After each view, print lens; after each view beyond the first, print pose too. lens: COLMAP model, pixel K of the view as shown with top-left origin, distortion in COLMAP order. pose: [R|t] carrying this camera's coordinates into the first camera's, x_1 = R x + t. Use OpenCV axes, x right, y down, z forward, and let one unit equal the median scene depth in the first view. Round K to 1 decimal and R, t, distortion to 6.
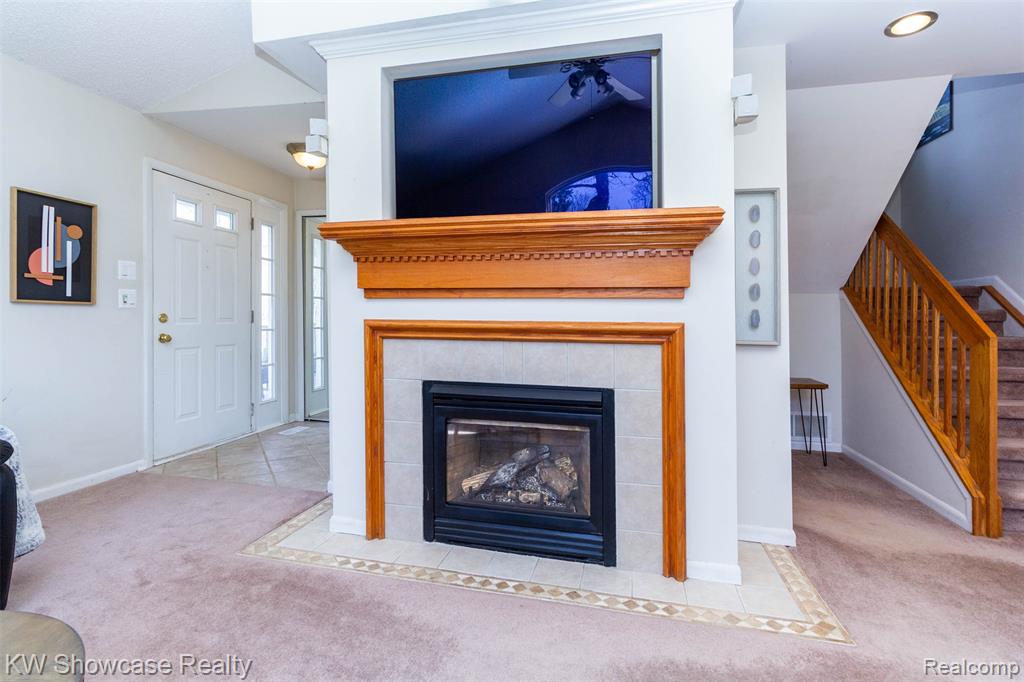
lens RADIAL K [[477.0, 0, 517.5], [0, 477.0, 325.3], [0, 0, 1]] dist [0.002579, 0.000893]
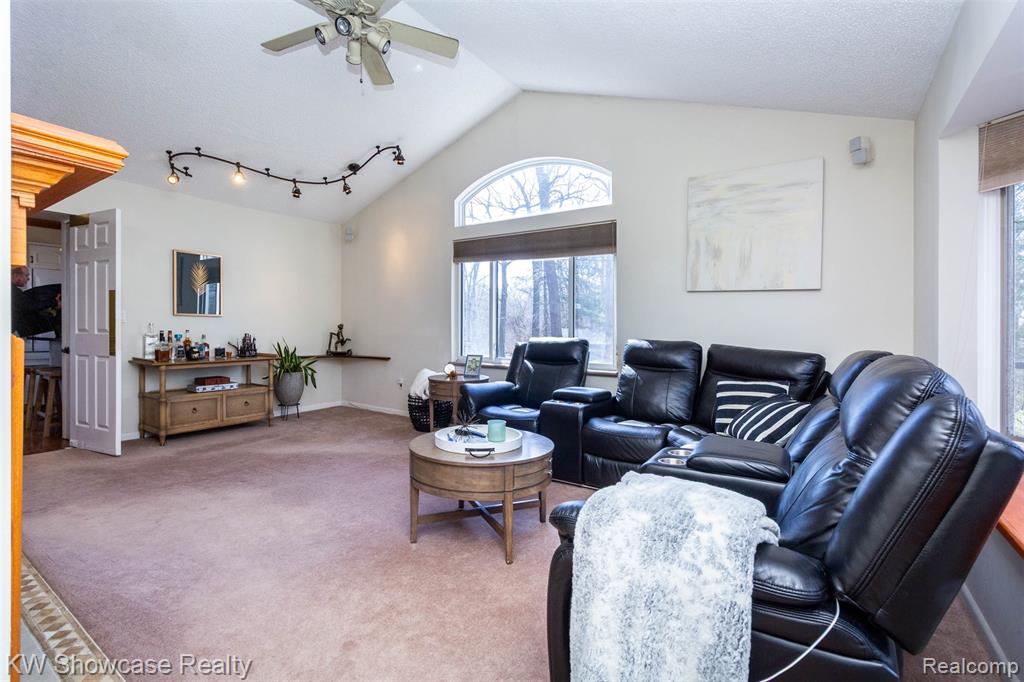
lens RADIAL K [[477.0, 0, 528.2], [0, 477.0, 326.6], [0, 0, 1]] dist [0.002579, 0.000893]
pose [[-0.932867, -0.021335, 0.359587, -0.928903], [-0.015341, 0.999692, 0.019516, -0.034825], [-0.359893, 0.012690, -0.932907, 1.241217]]
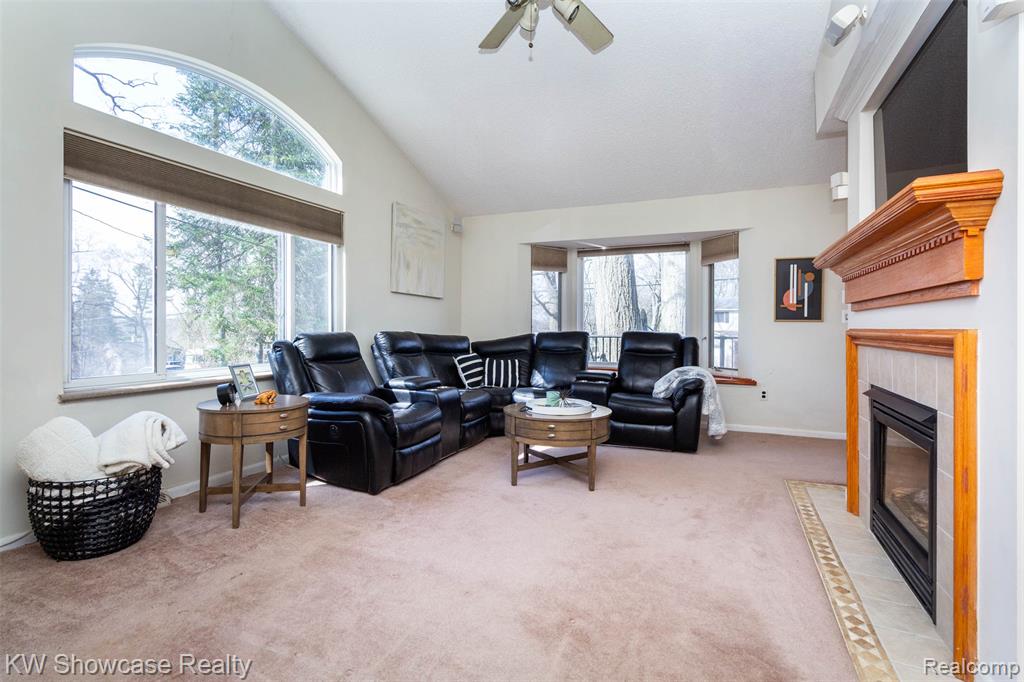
lens RADIAL K [[477.0, 0, 514.6], [0, 477.0, 323.7], [0, 0, 1]] dist [0.002579, 0.000893]
pose [[-0.183774, -0.017236, -0.982817, 1.029803], [-0.023815, 0.999631, -0.013077, 0.011514], [0.982680, 0.021003, -0.184117, 0.382547]]
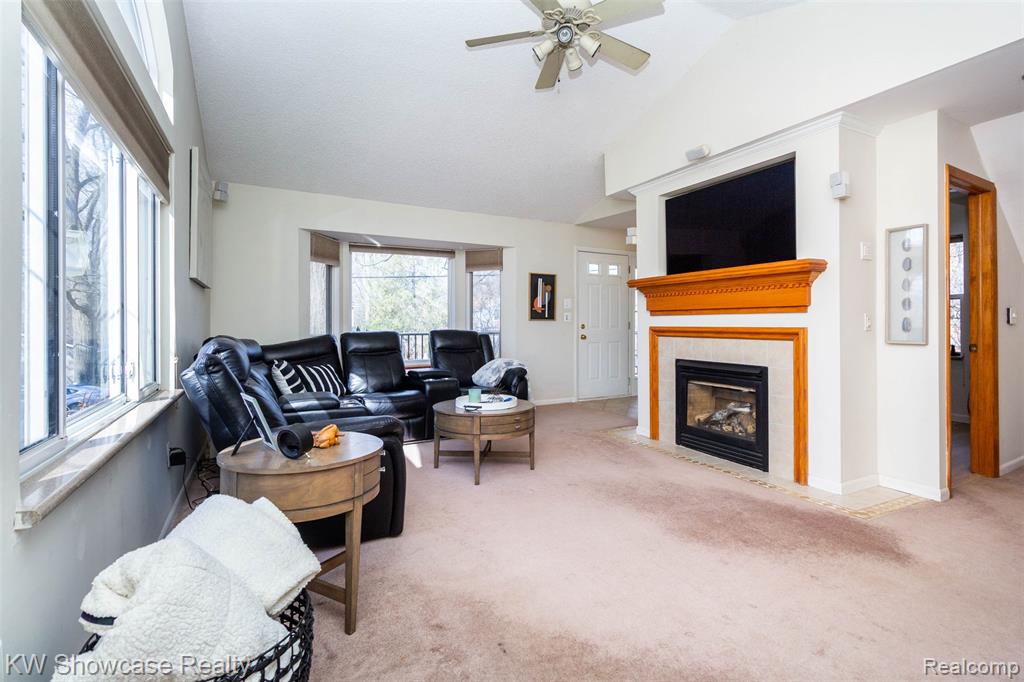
lens RADIAL K [[477.0, 0, 518.1], [0, 477.0, 326.6], [0, 0, 1]] dist [0.002579, 0.000893]
pose [[0.657573, -0.006686, -0.753362, 0.799532], [-0.004586, 0.999907, -0.012876, 0.016011], [0.753377, 0.011922, 0.657480, -0.692420]]
